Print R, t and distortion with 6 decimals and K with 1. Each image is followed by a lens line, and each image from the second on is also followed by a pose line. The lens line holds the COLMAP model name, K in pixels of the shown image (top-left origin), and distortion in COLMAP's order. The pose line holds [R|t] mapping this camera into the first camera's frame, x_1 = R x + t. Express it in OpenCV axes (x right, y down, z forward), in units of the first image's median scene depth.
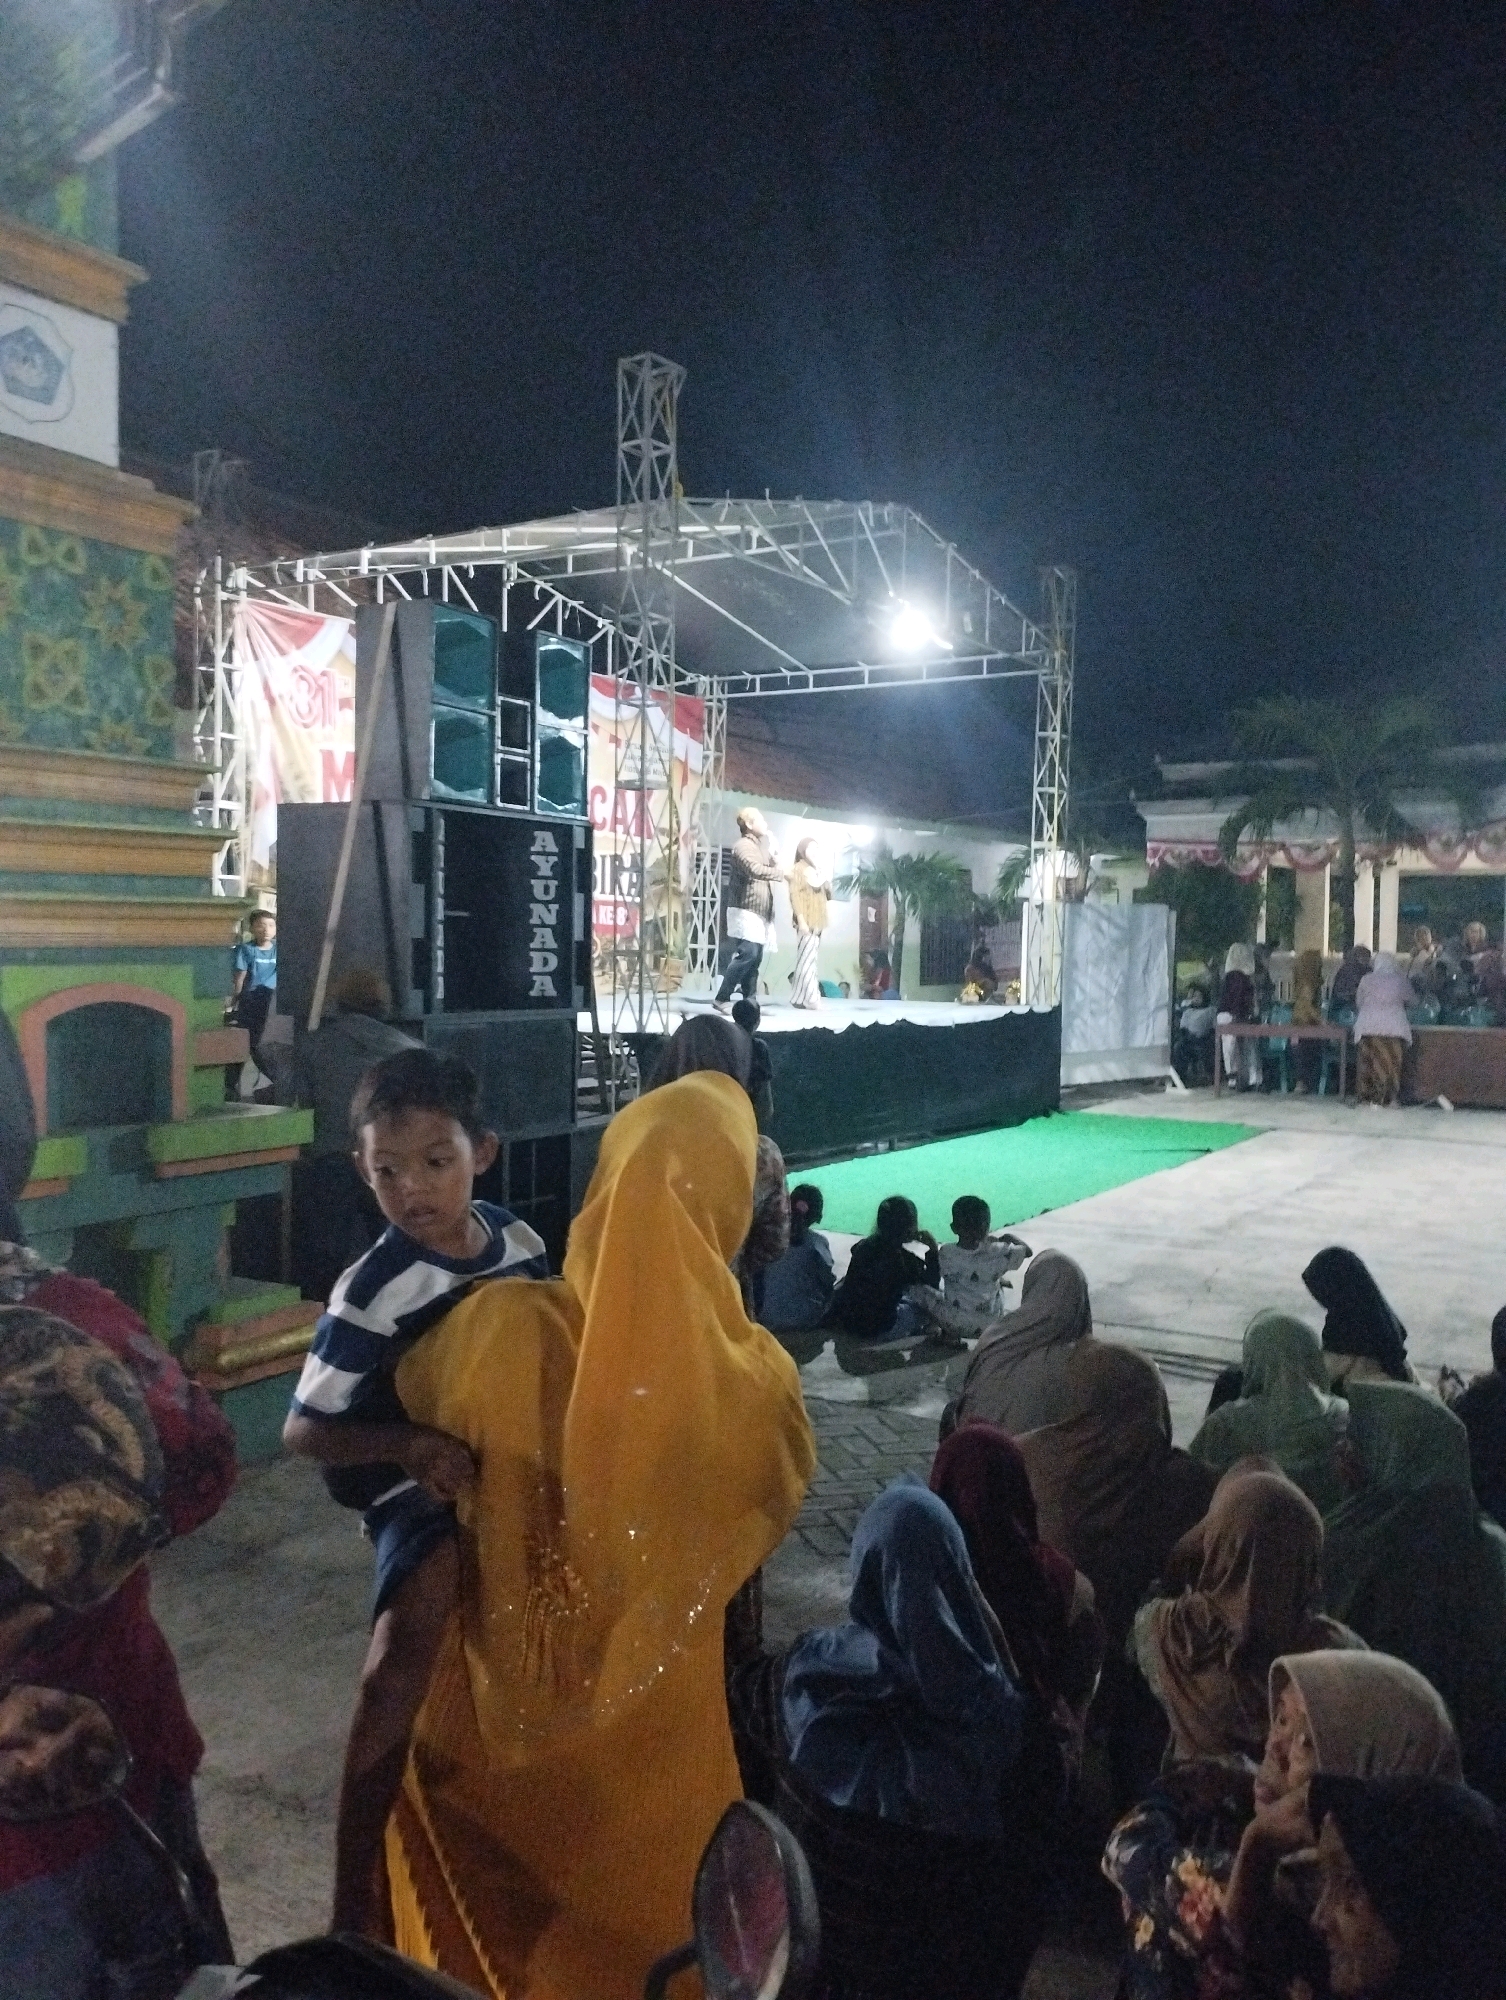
lens RADIAL K [[1653.2, 0, 755.6], [0, 1653.2, 994.8], [0, 0, 1]] dist [0.082015, -0.066249]
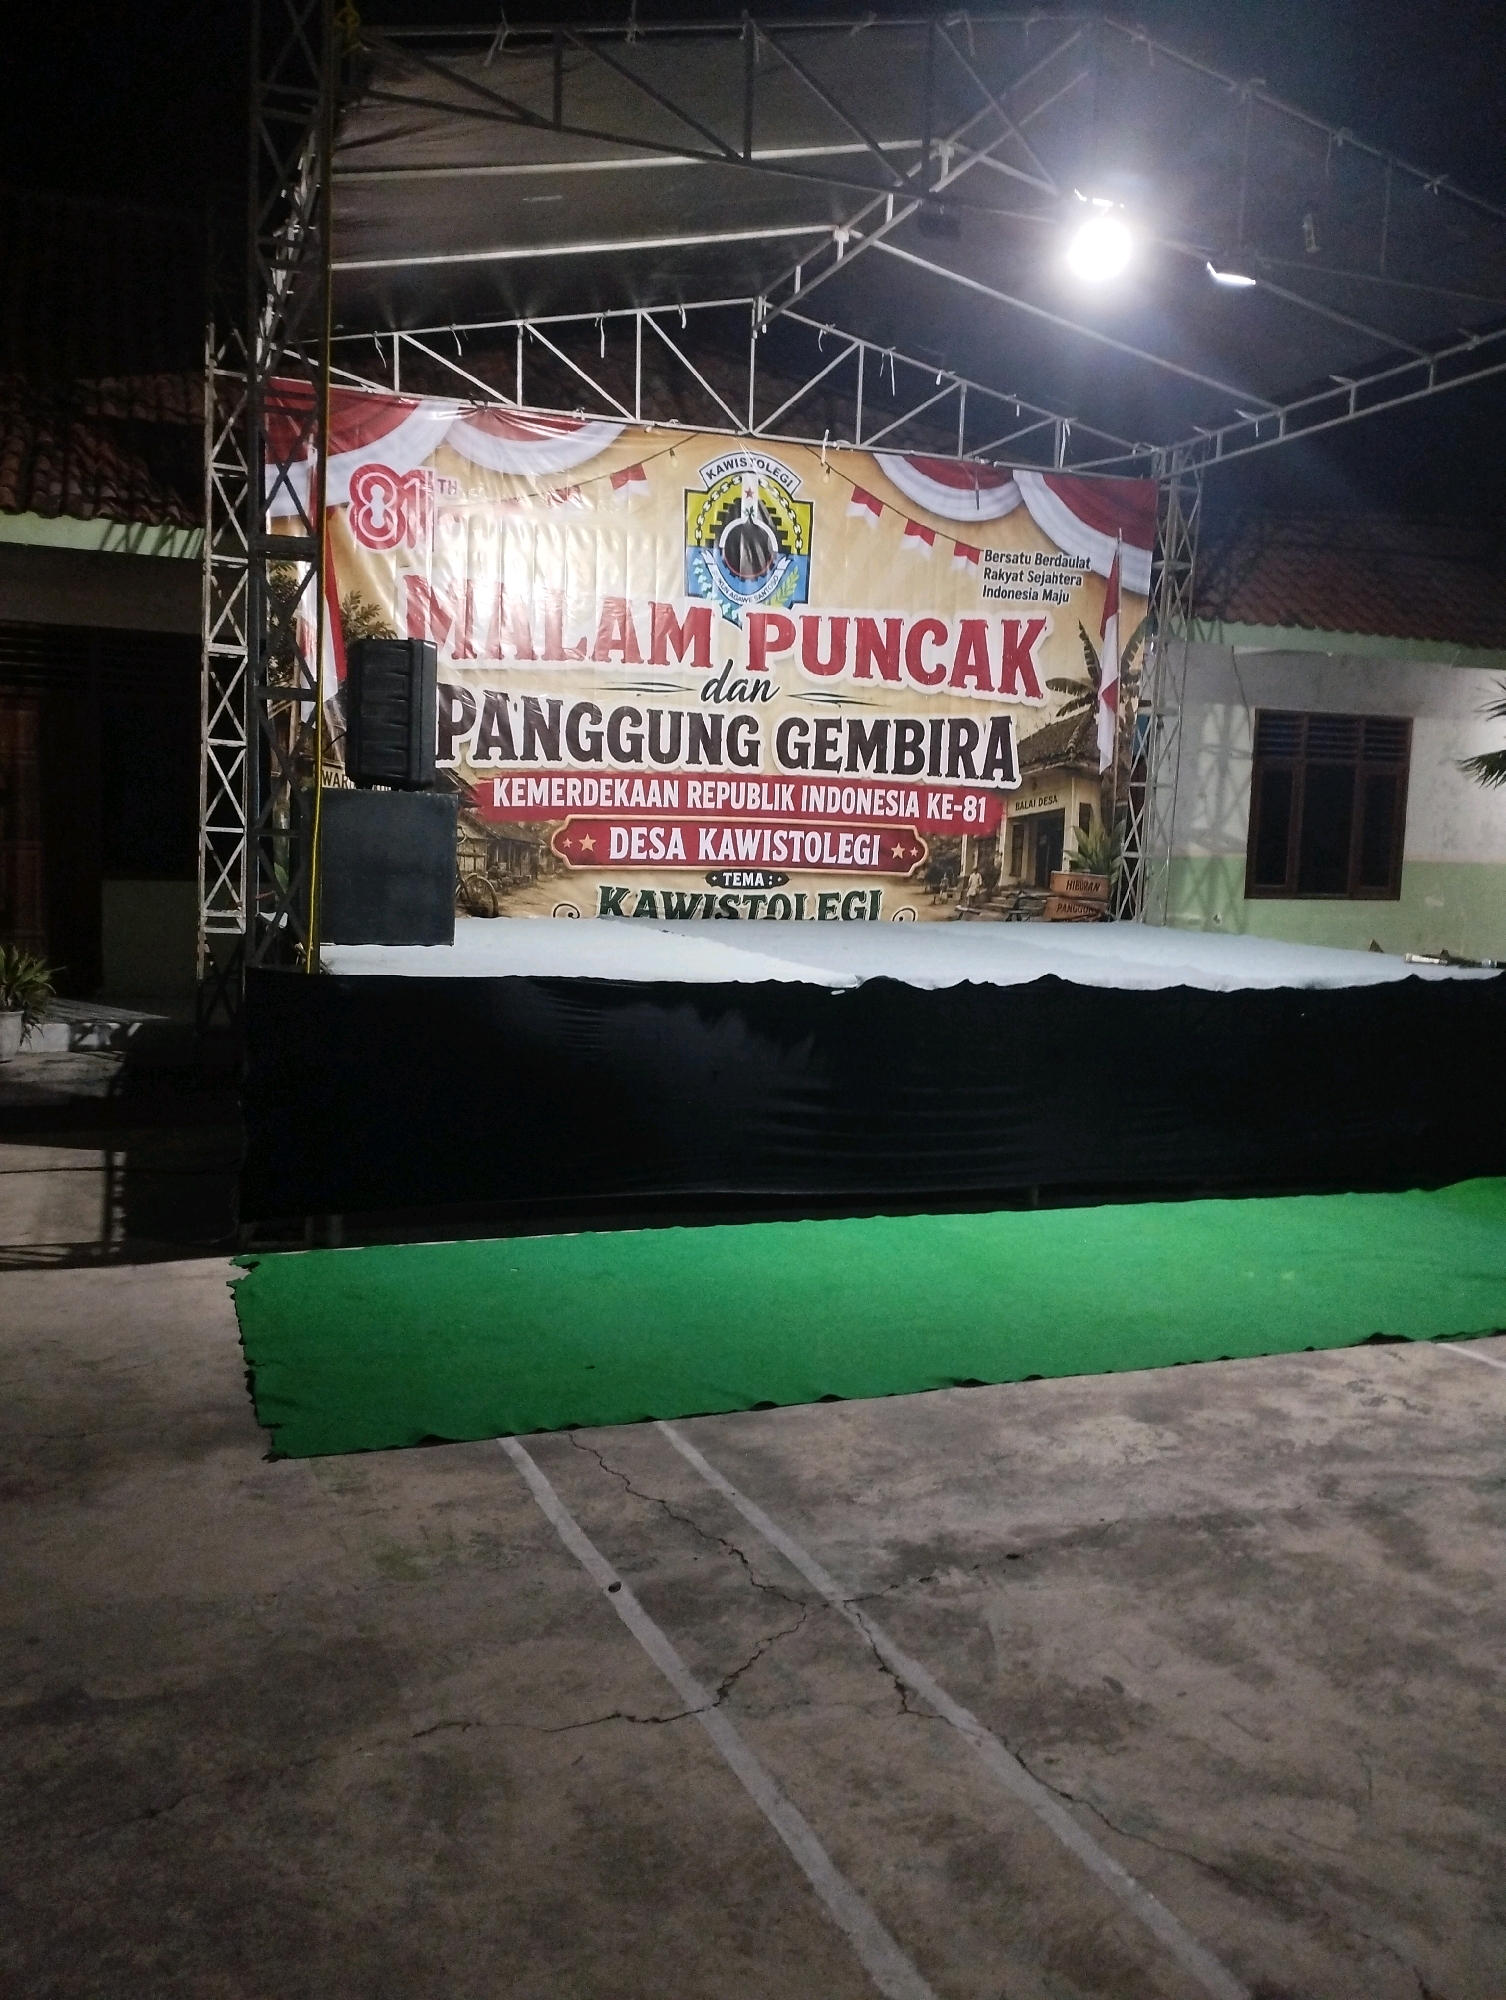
lens RADIAL K [[1653.2, 0, 748.7], [0, 1653.2, 1003.7], [0, 0, 1]] dist [0.082015, -0.066249]
pose [[0.797023, 0.073280, -0.599487, 0.271726], [-0.042611, 0.996961, 0.065215, -0.007073], [0.602444, -0.026433, 0.797723, 0.386785]]
